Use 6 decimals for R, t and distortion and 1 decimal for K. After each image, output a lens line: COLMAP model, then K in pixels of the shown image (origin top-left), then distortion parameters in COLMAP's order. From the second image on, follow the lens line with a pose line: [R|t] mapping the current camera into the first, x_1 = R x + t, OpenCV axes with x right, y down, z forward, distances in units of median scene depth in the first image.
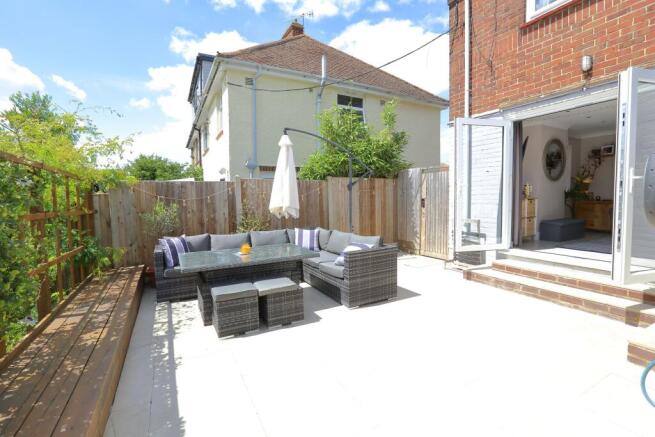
lens RADIAL K [[297.3, 0, 328.2], [0, 297.3, 218.1], [0, 0, 1]] dist [-0.027862, 0.002400]
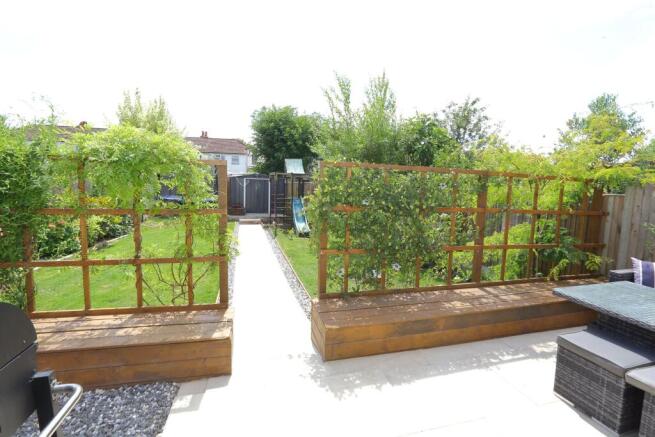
lens RADIAL K [[297.3, 0, 327.5], [0, 297.3, 214.3], [0, 0, 1]] dist [-0.027862, 0.002400]
pose [[-0.242785, 0.097178, -0.965200, 0.540440], [-0.084097, 0.989116, 0.120740, -0.102762], [0.966428, 0.110485, -0.231970, 0.640560]]
